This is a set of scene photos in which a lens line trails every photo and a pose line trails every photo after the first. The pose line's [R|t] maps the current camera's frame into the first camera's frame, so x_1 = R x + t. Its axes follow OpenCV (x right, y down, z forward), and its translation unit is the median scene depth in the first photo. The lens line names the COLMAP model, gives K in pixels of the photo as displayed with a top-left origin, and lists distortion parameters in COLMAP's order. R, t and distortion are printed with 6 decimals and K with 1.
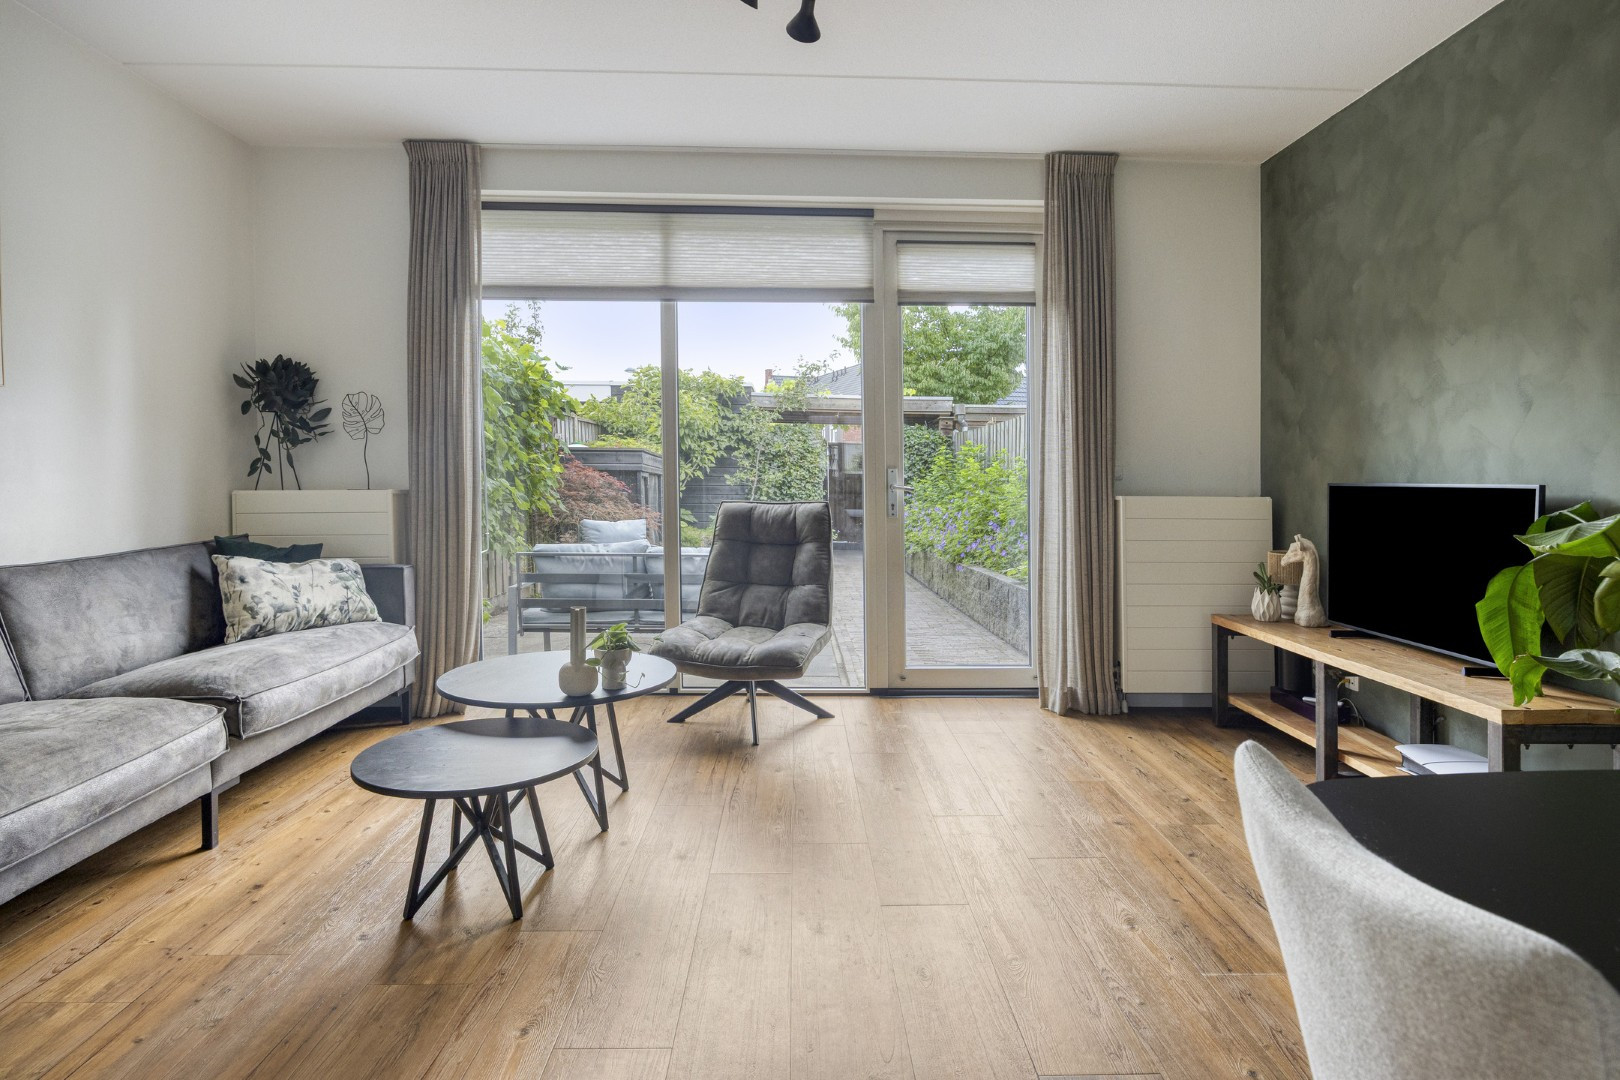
lens RADIAL K [[843.0, 0, 815.9], [0, 843.0, 511.2], [0, 0, 1]] dist [-0.013334, 0.000091]
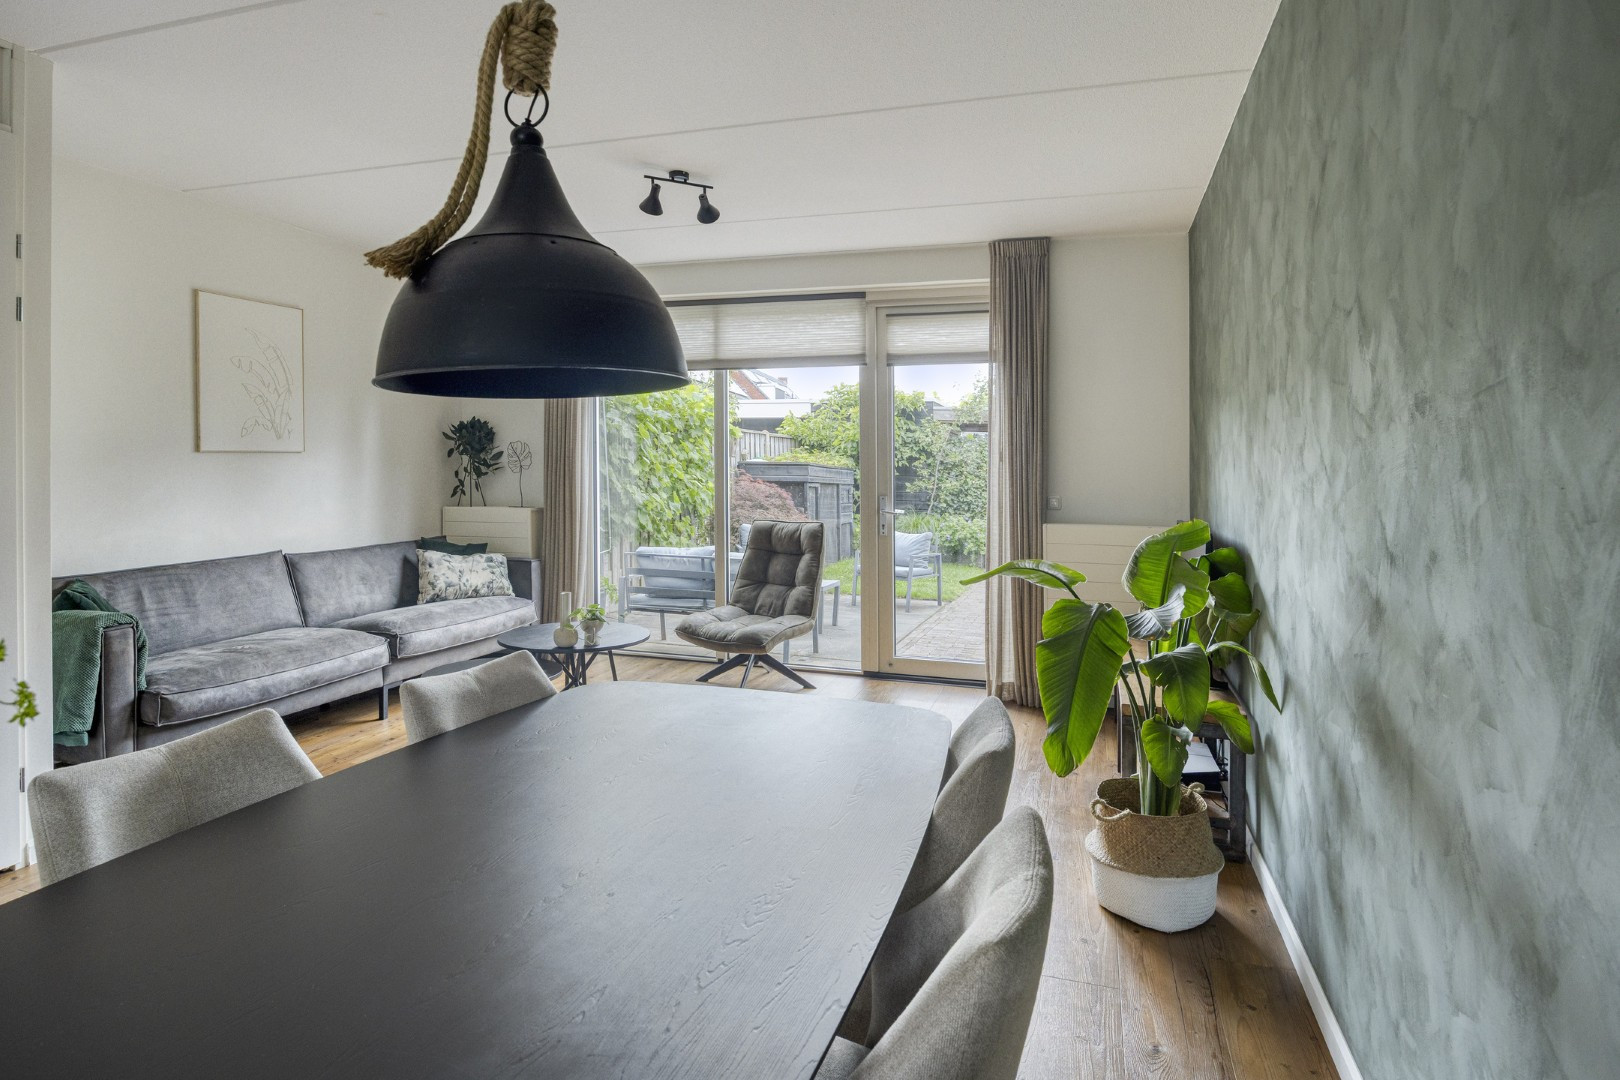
lens RADIAL K [[843.0, 0, 811.8], [0, 843.0, 506.0], [0, 0, 1]] dist [-0.013334, 0.000091]
pose [[0.944672, 0.017423, -0.327553, 0.443284], [-0.018314, 0.999832, 0.000365, -0.038156], [0.327505, 0.005654, 0.944833, -0.234886]]
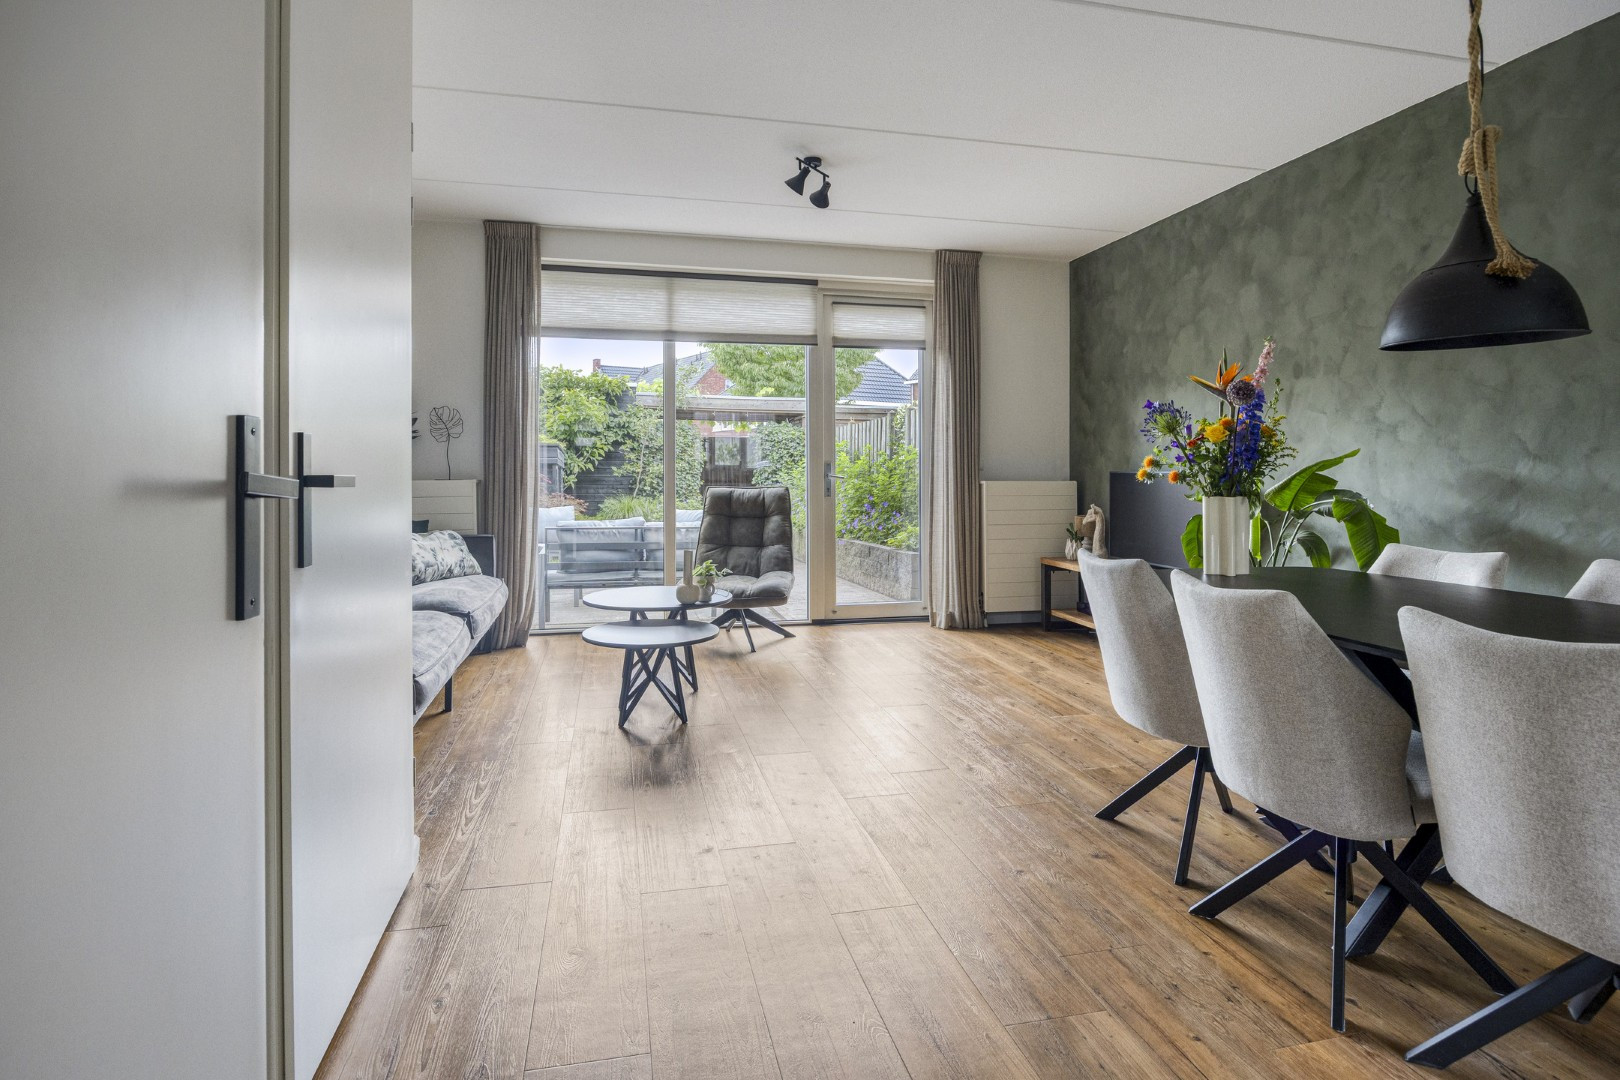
lens RADIAL K [[843.0, 0, 803.1], [0, 843.0, 520.9], [0, 0, 1]] dist [-0.013334, 0.000091]
pose [[0.981738, -0.015471, 0.189608, -0.241846], [0.011329, 0.999673, 0.022905, 0.015331], [-0.189900, -0.020339, 0.981593, -0.418569]]
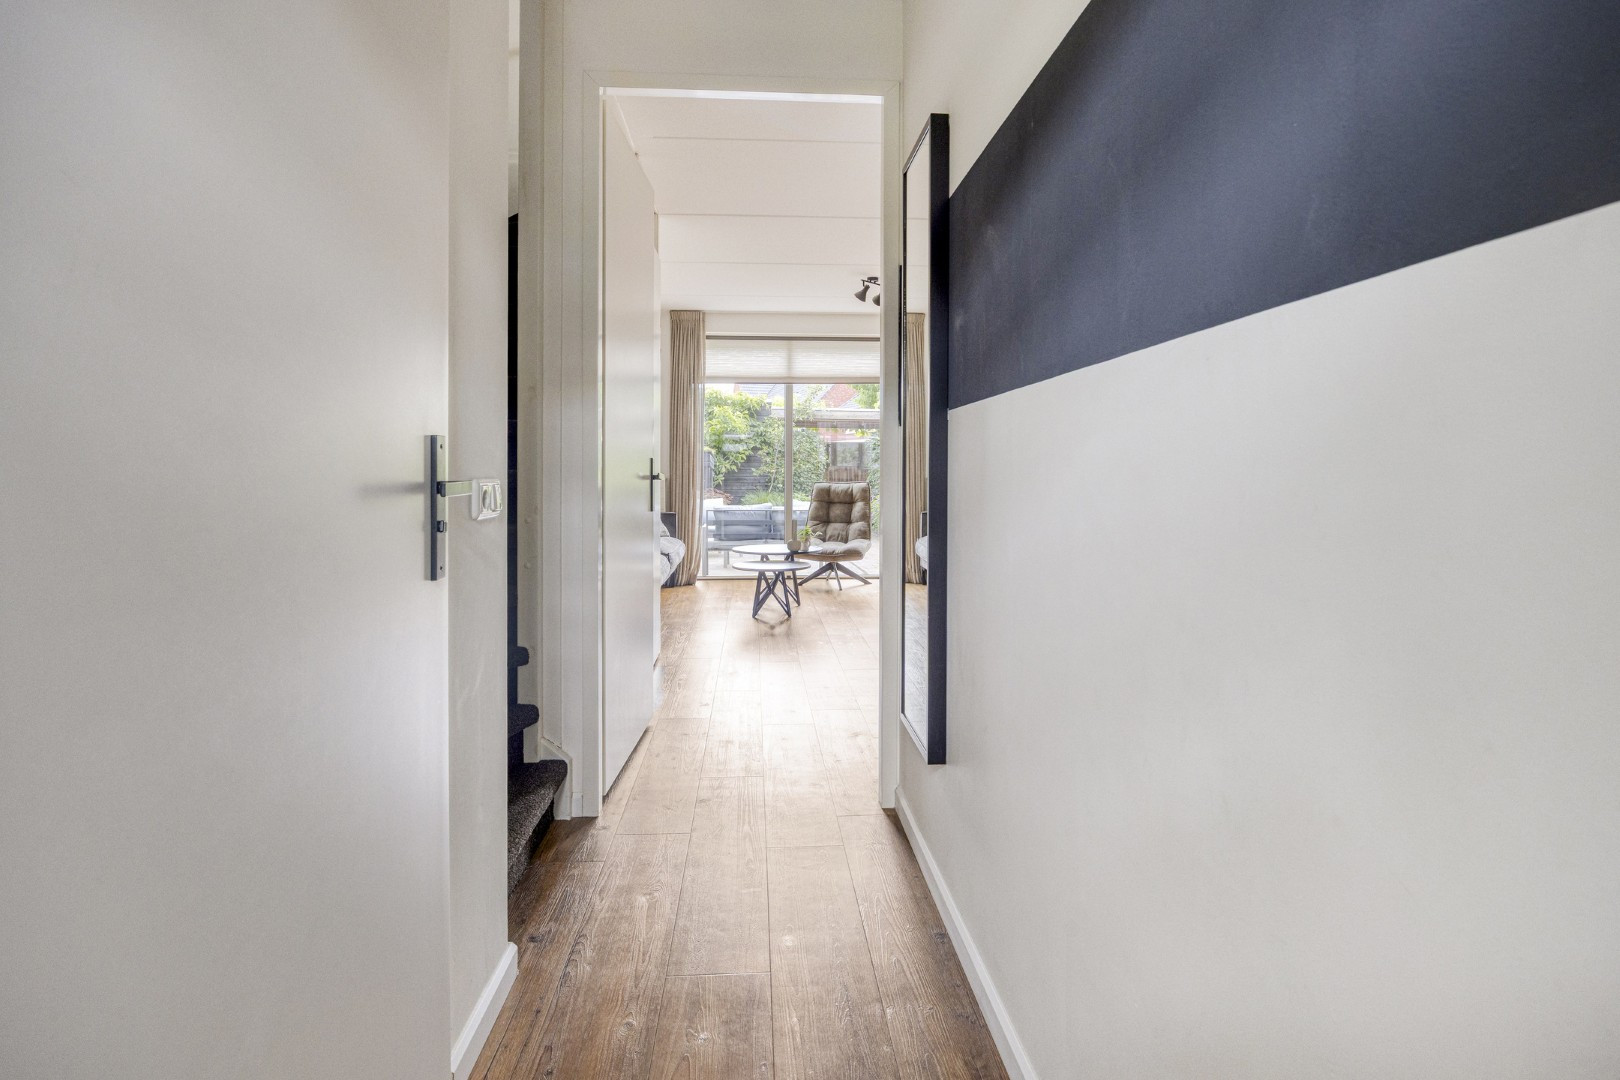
lens RADIAL K [[843.0, 0, 813.9], [0, 843.0, 549.7], [0, 0, 1]] dist [-0.013334, 0.000091]
pose [[0.999157, -0.007673, 0.040341, -0.214300], [0.005456, 0.998483, 0.054790, 0.042386], [-0.040700, -0.054523, 0.997683, -1.117451]]
